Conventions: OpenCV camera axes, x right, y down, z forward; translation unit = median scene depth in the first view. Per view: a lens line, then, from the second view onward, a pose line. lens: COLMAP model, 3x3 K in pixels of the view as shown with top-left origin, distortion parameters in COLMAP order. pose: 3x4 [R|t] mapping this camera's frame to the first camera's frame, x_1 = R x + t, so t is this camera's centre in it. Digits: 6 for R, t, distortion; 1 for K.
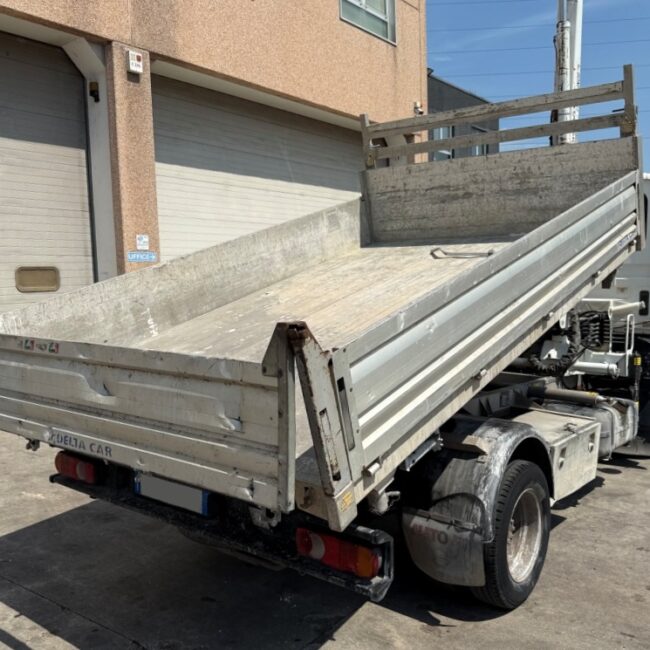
lens RADIAL K [[674.2, 0, 316.8], [0, 674.2, 323.6], [0, 0, 1]] dist [0.085452, -0.128765]
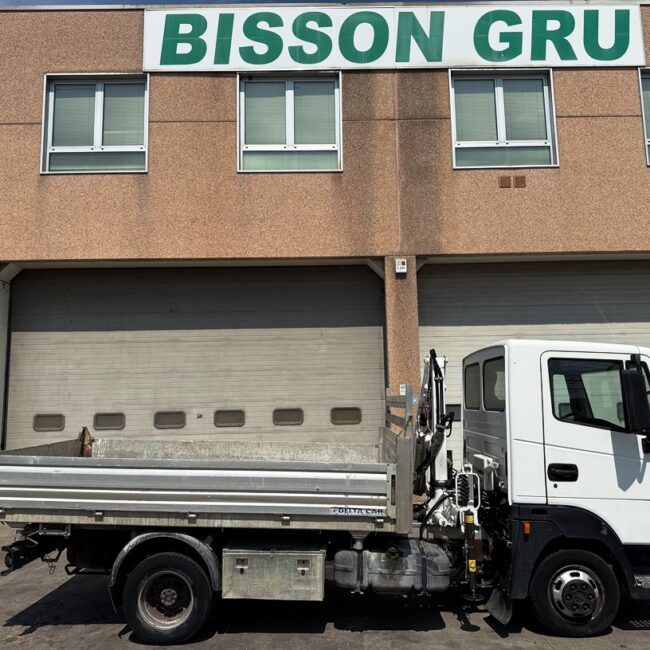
lens RADIAL K [[610.1, 0, 325.0], [0, 610.1, 325.0], [0, 0, 1]] dist [0.092969, -0.145054]
pose [[0.611398, -0.092172, -0.785937, 0.655427], [-0.054023, 0.986014, -0.157662, -0.047389], [0.789477, 0.138853, 0.597868, 0.117480]]
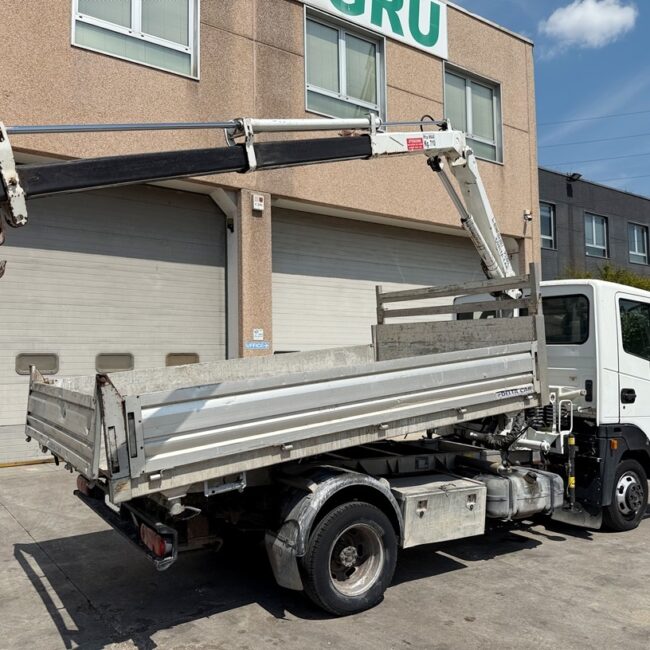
lens RADIAL K [[608.8, 0, 329.1], [0, 608.8, 326.5], [0, 0, 1]] dist [0.150477, -0.293471]
pose [[0.957288, -0.002389, -0.289127, 0.223157], [-0.033342, 0.992383, -0.118593, -0.000146], [0.287208, 0.123167, 0.949916, -0.084707]]
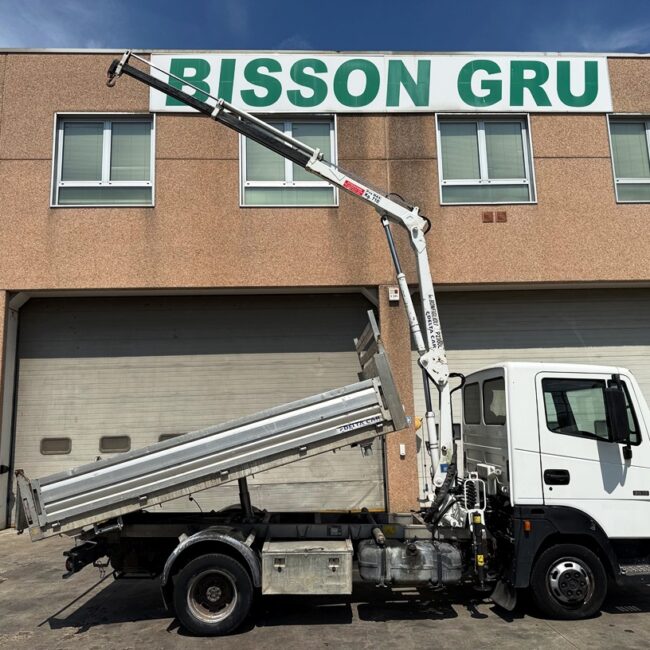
lens RADIAL K [[608.8, 0, 329.1], [0, 608.8, 326.5], [0, 0, 1]] dist [0.150477, -0.293471]
pose [[0.647442, -0.123335, -0.752069, 0.688666], [-0.041330, 0.979684, -0.196244, -0.032894], [0.760993, 0.158140, 0.629191, 0.024855]]
